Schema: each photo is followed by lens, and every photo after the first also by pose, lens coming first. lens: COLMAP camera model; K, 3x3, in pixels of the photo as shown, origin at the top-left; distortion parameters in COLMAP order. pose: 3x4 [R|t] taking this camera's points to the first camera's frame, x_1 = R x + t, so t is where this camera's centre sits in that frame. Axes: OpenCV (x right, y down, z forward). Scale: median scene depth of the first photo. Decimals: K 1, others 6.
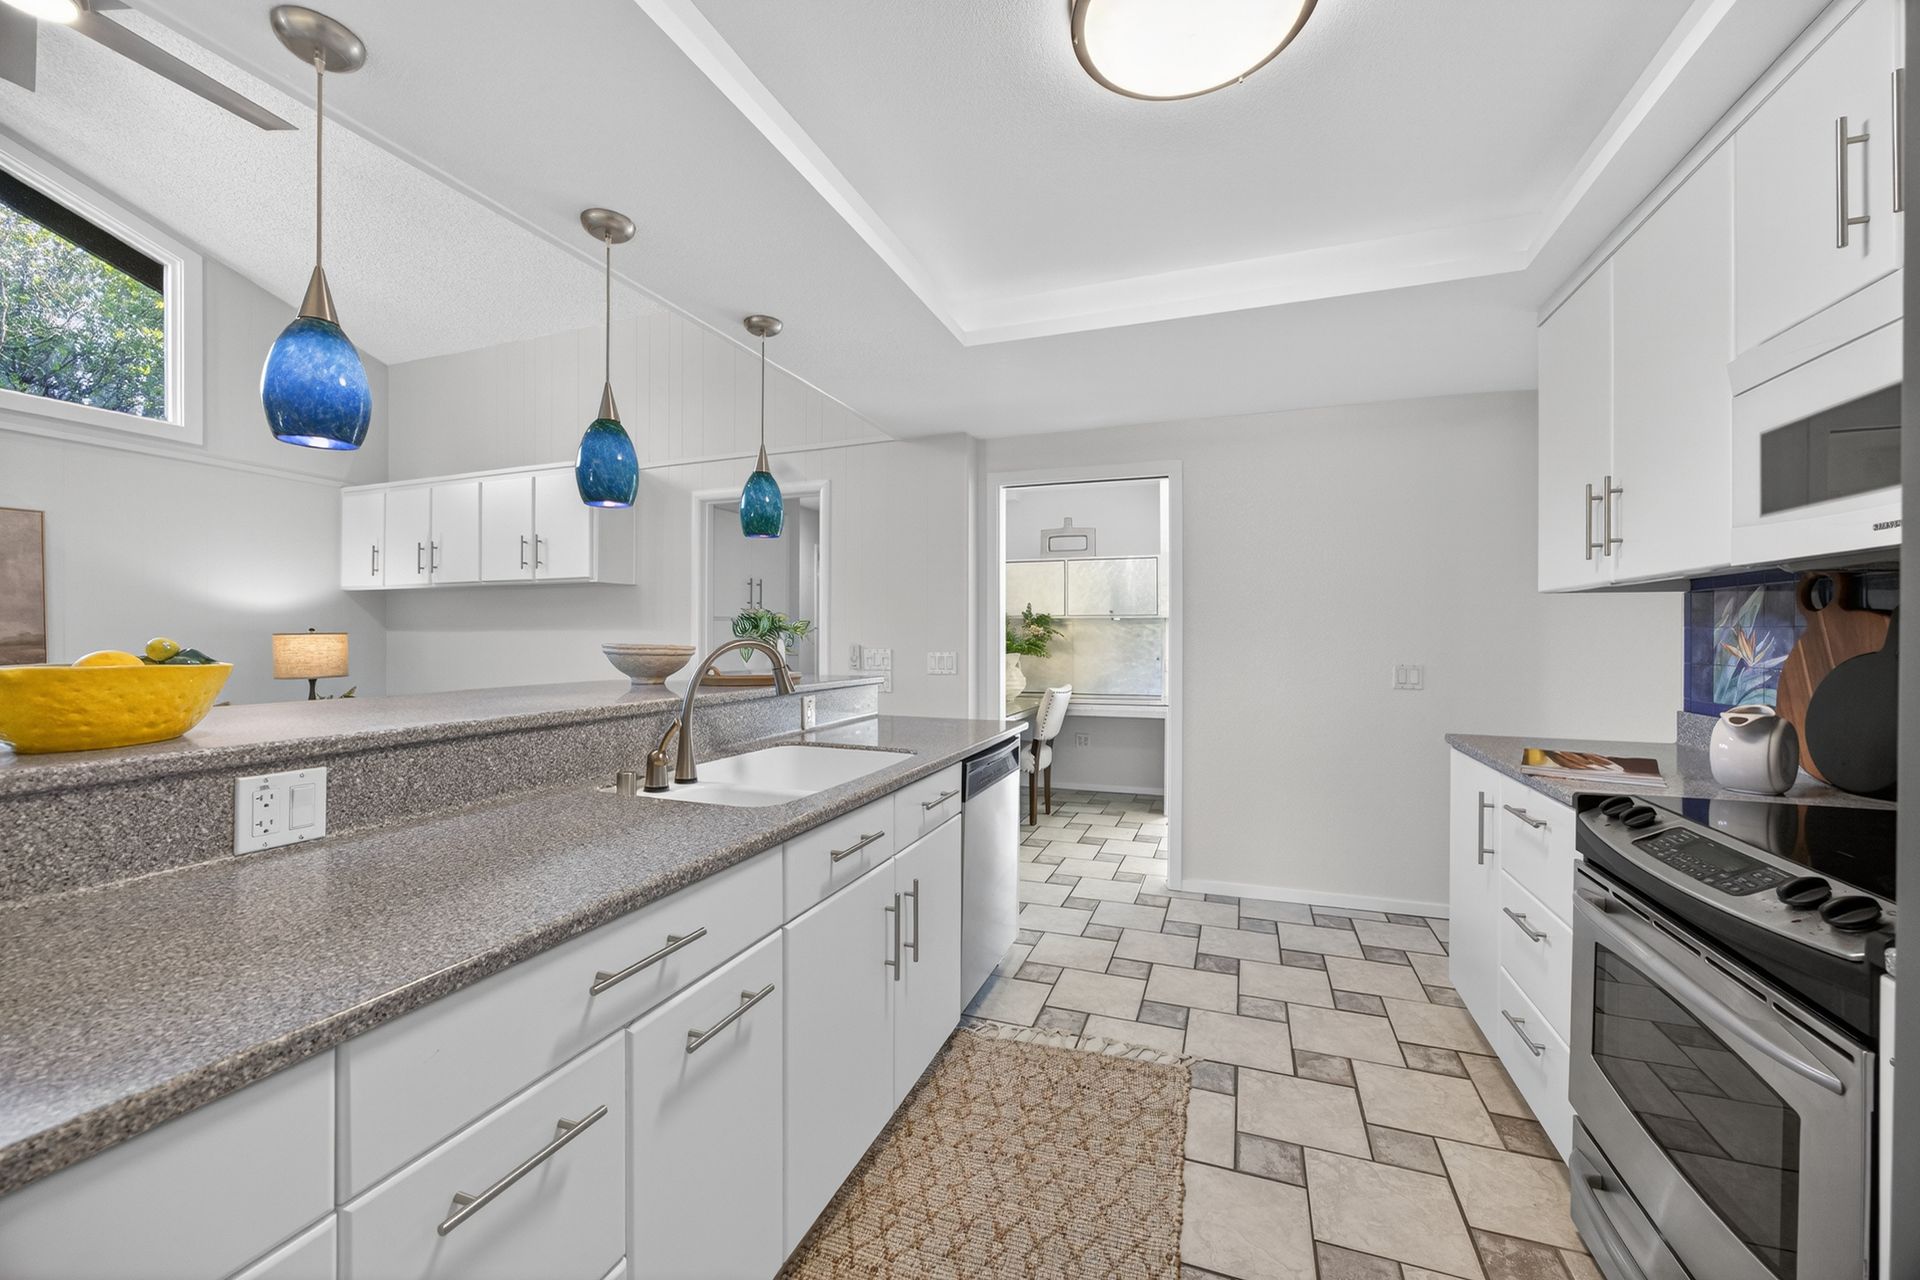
lens RADIAL K [[777.7, 0, 913.5], [0, 777.7, 638.4], [0, 0, 1]] dist [-0.027168, 0.013854]
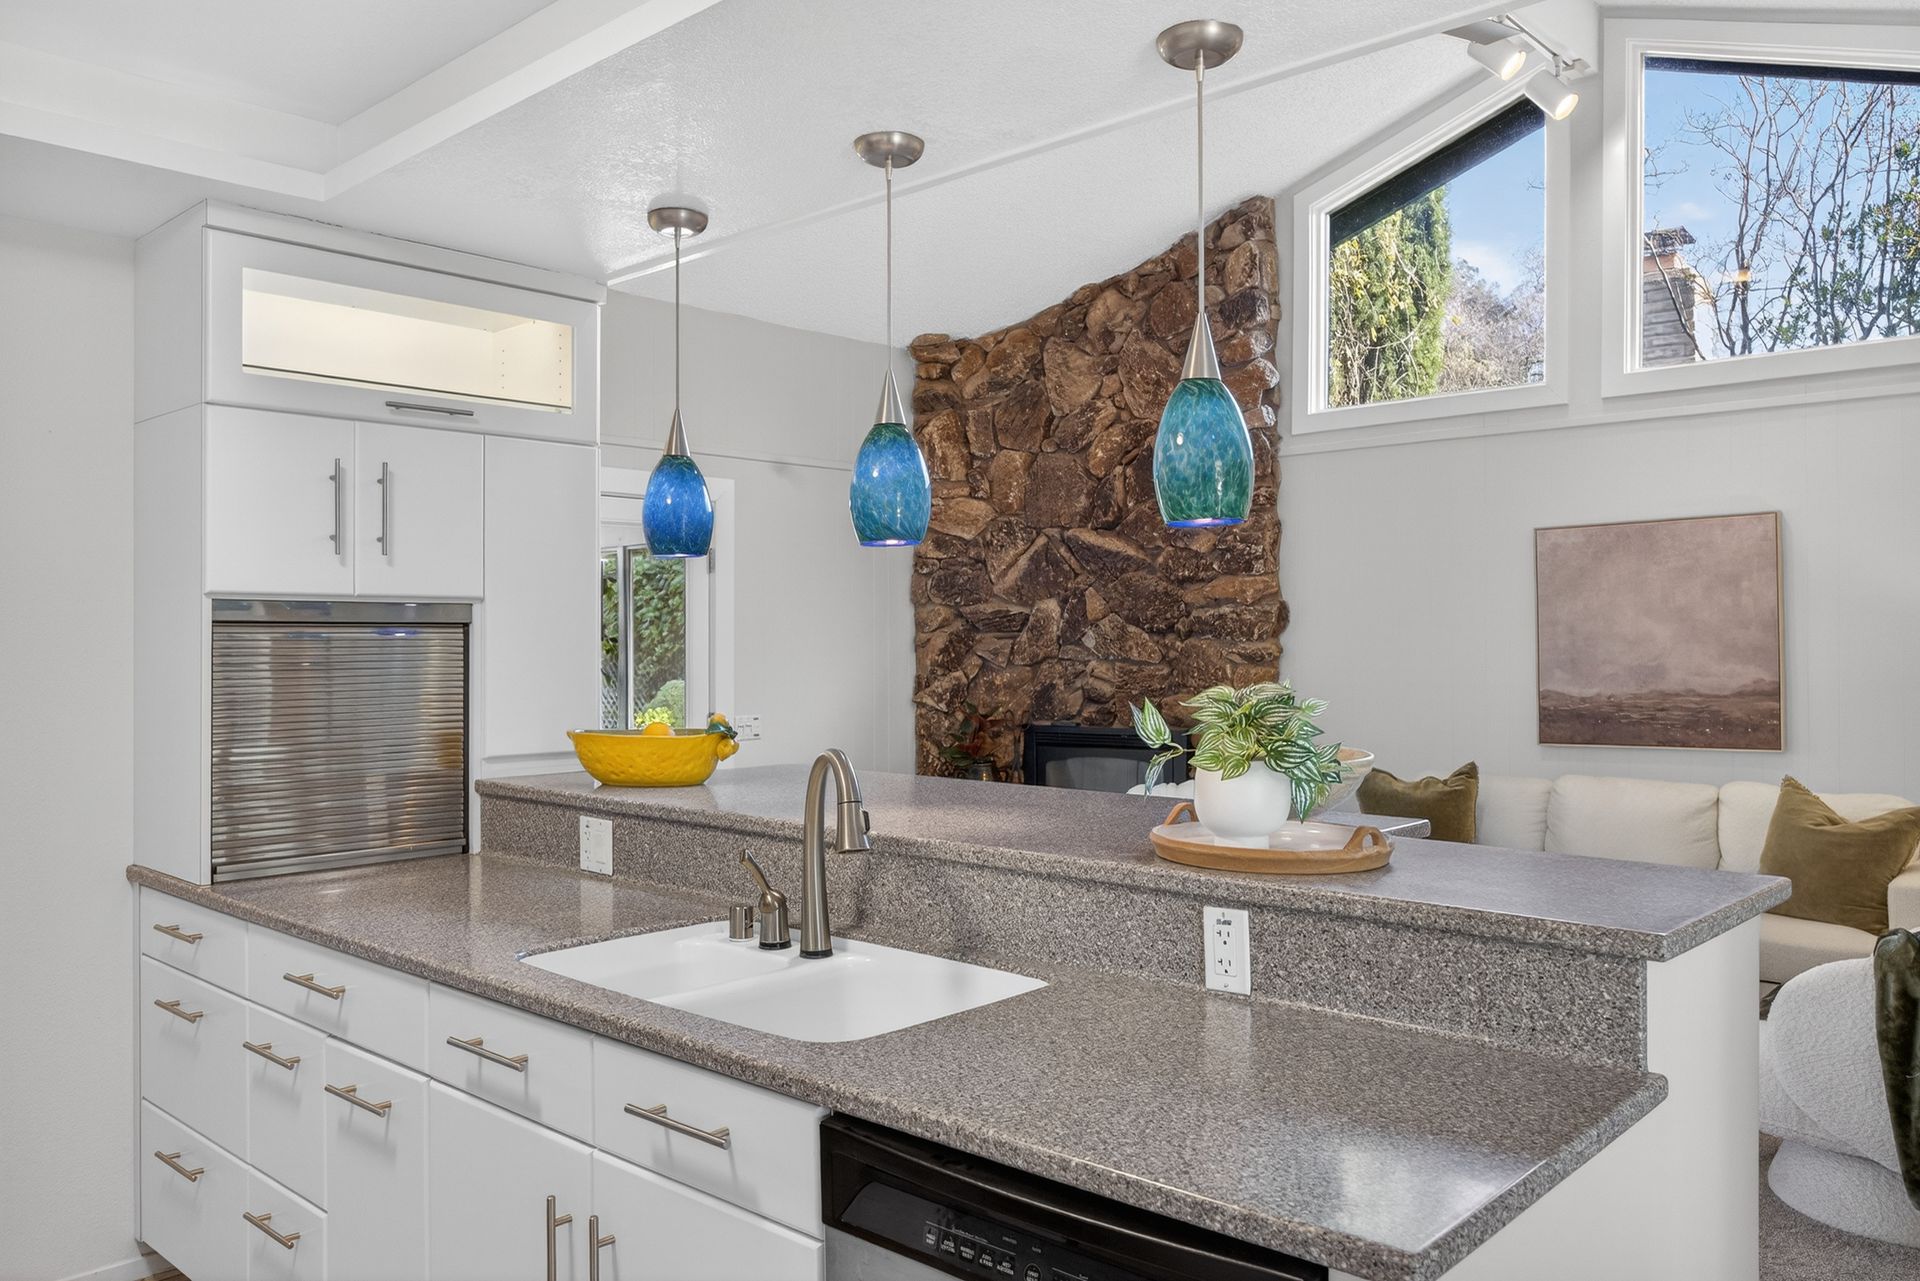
lens RADIAL K [[1430.6, 0, 950.3], [0, 1430.6, 624.9], [0, 0, 1]] dist [0.014458, -0.004759]
pose [[-0.353762, -0.010115, -0.935281, 0.782781], [-0.001593, 0.999947, -0.010212, -0.084263], [0.935334, -0.002122, -0.353759, 1.450960]]
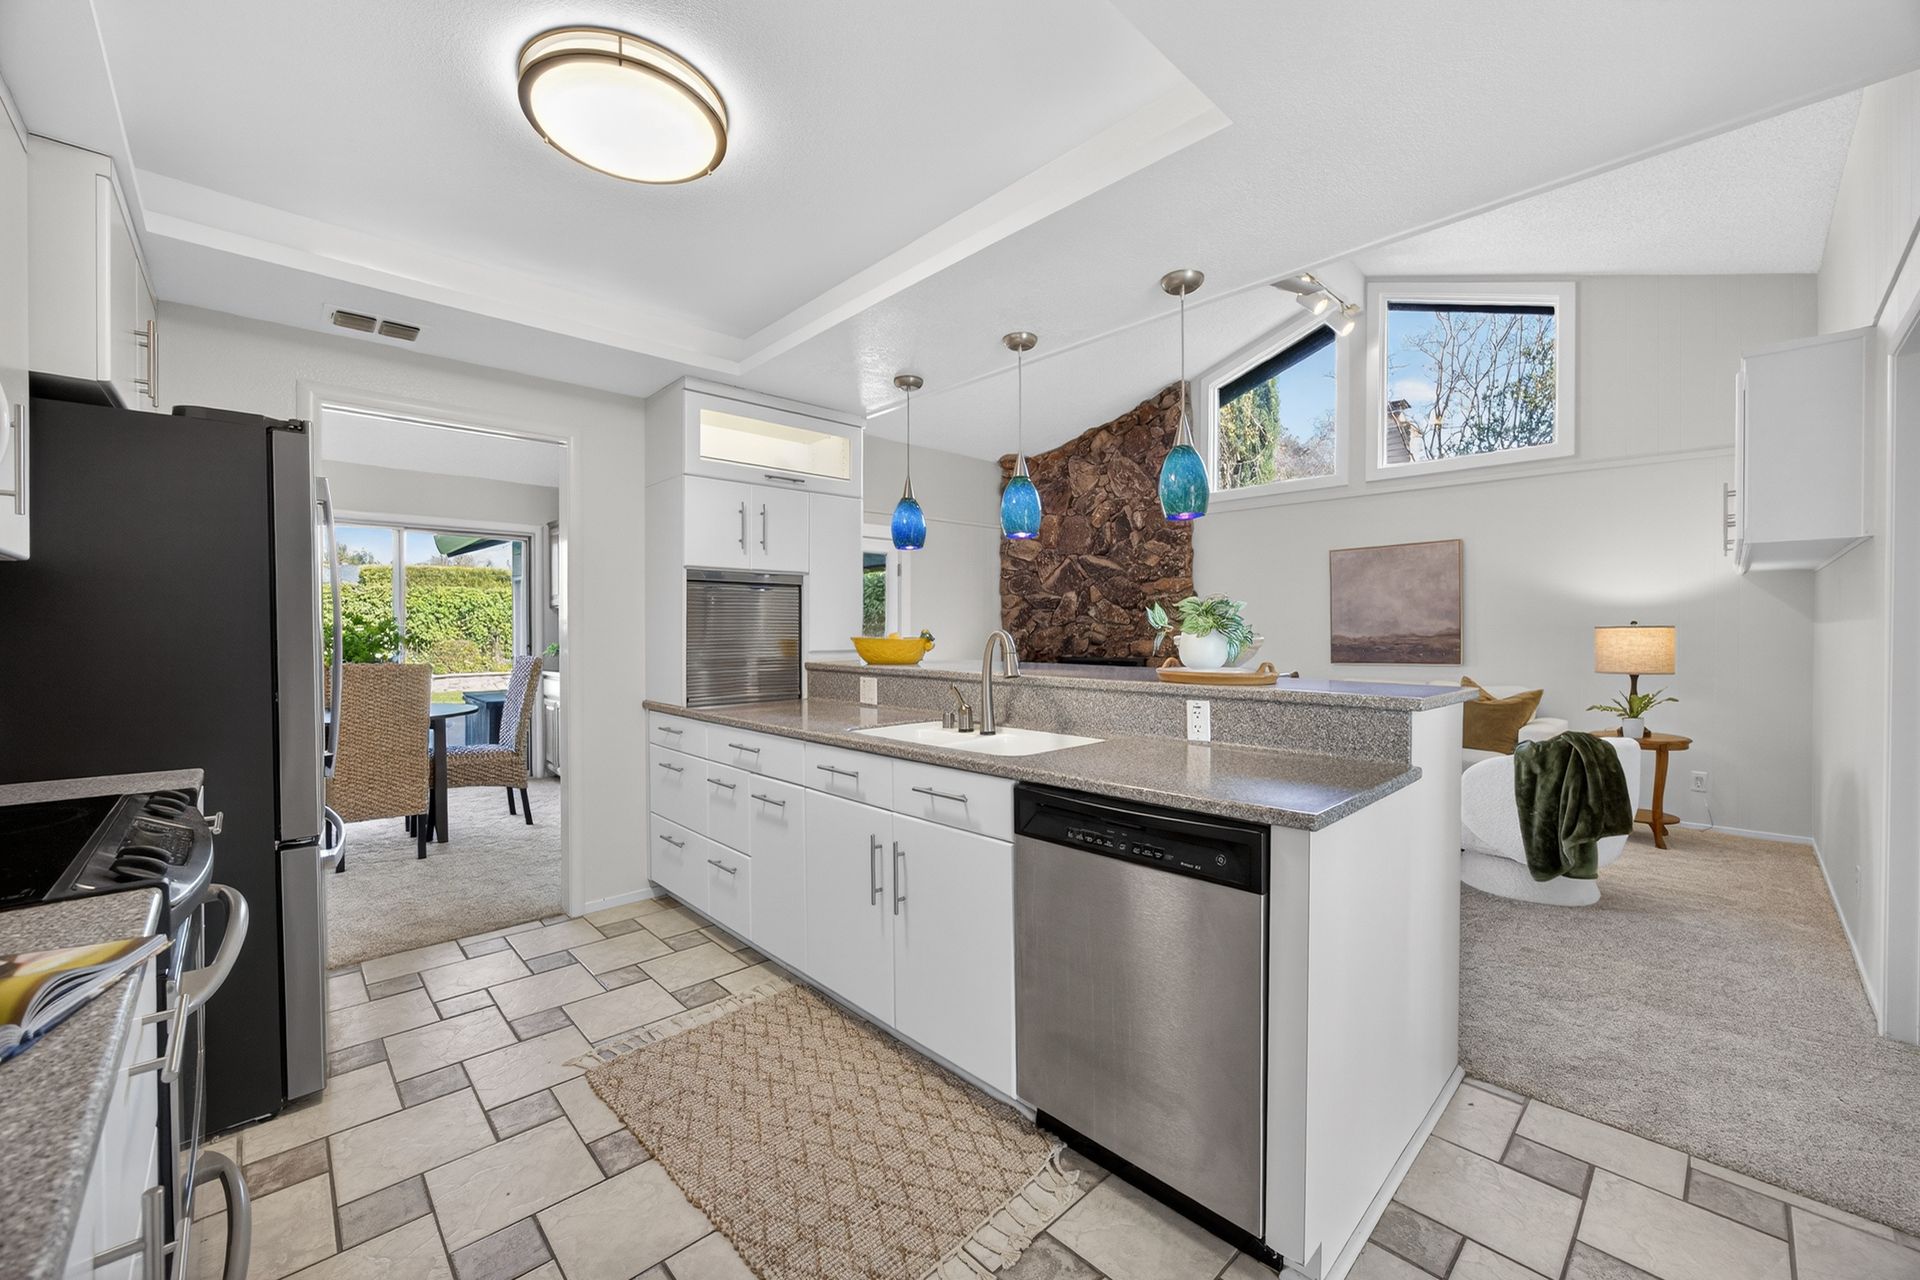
lens RADIAL K [[755.7, 0, 965.9], [0, 755.7, 628.8], [0, 0, 1]] dist [-0.001951, 0.000175]
pose [[-0.398493, -0.001414, -0.917170, 0.901172], [-0.003130, 0.999995, -0.000182, -0.002272], [0.917166, 0.002798, -0.398495, 1.405074]]
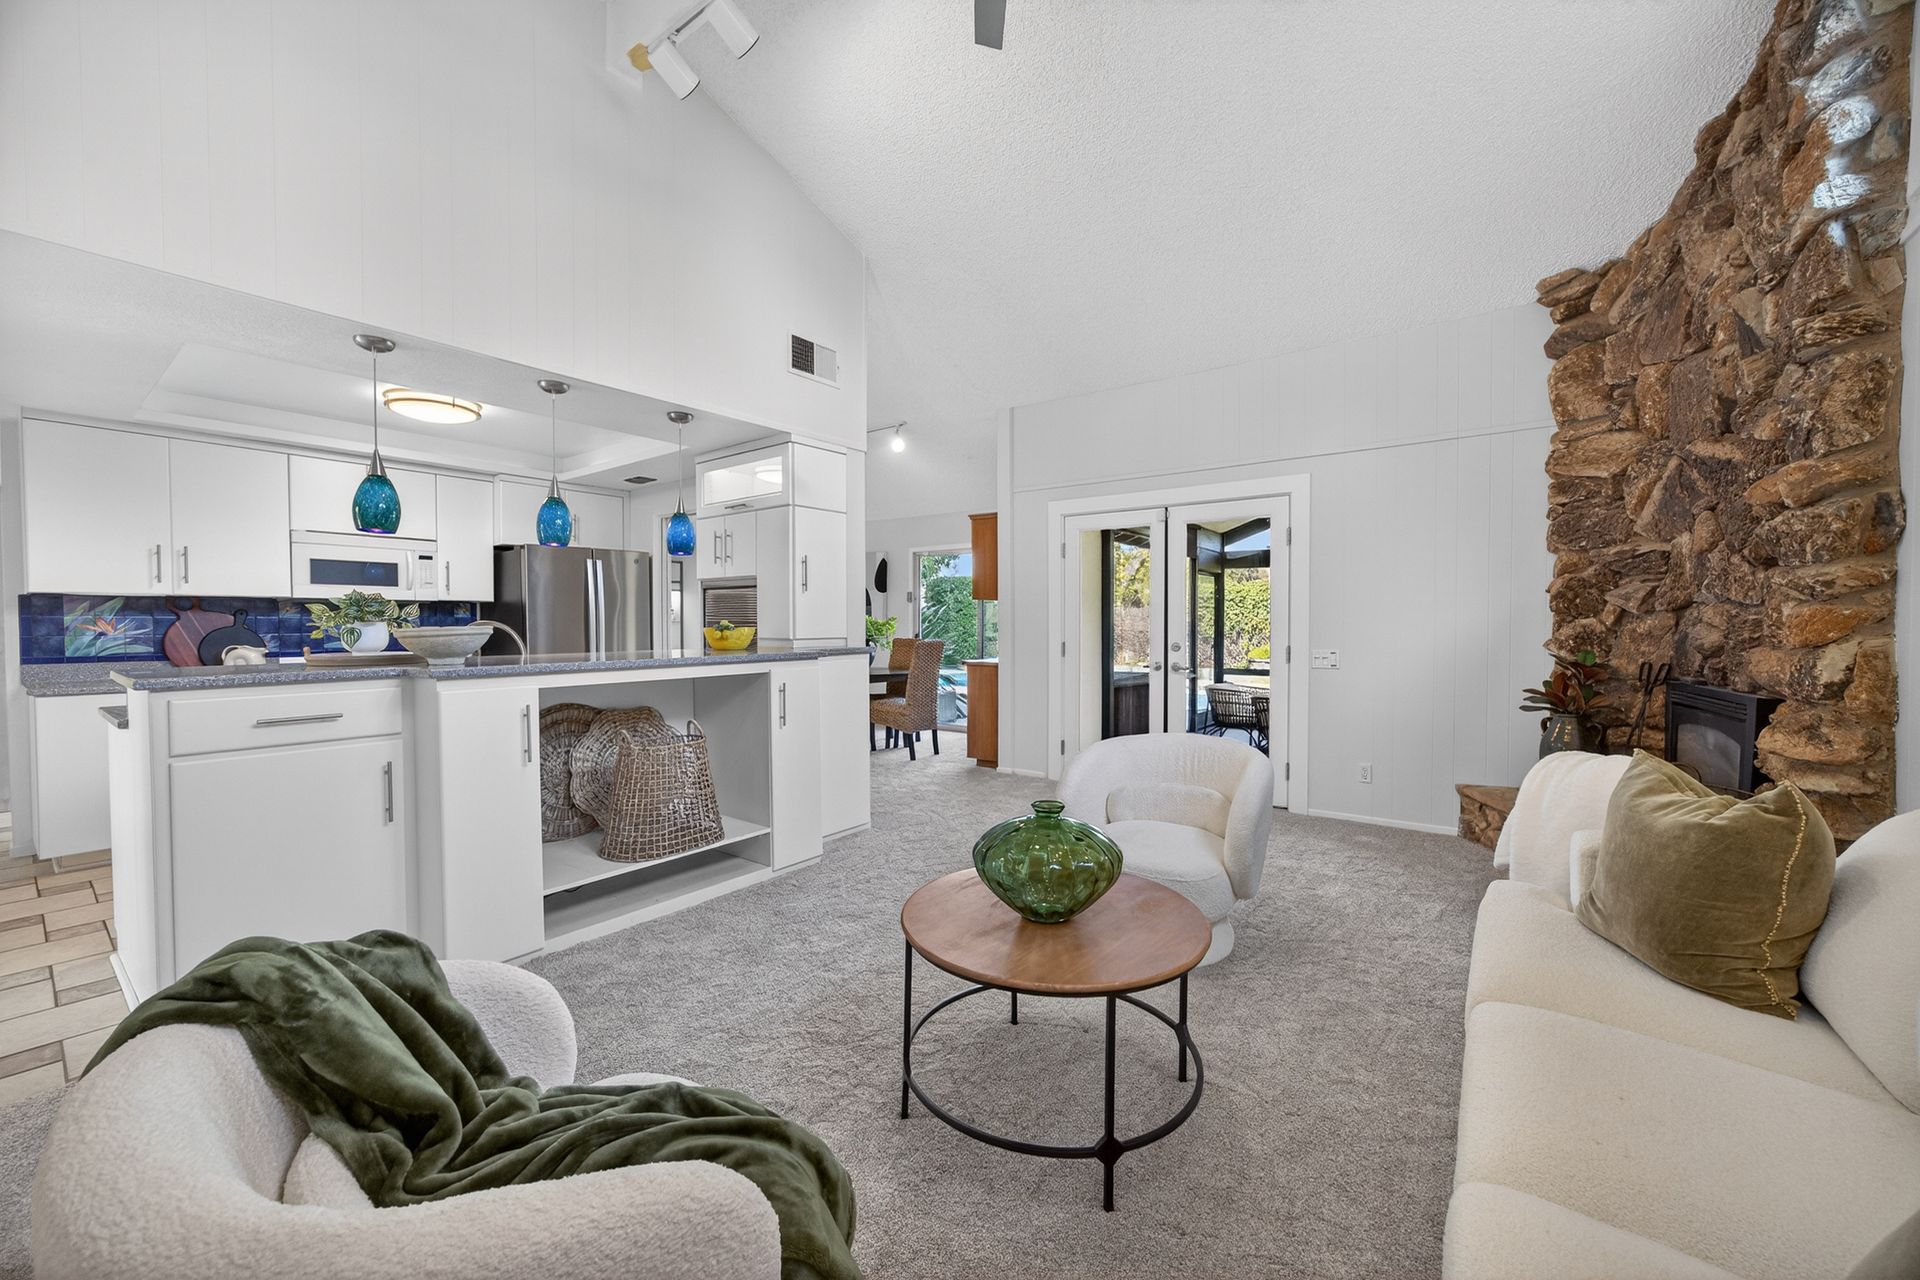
lens RADIAL K [[729.7, 0, 942.3], [0, 729.7, 630.8], [0, 0, 1]] dist [-0.013779, 0.004722]
pose [[-0.966923, -0.002441, 0.255057, -1.588827], [0.001564, 0.999879, 0.015499, -0.003161], [-0.255064, 0.015385, -0.966802, 2.282081]]
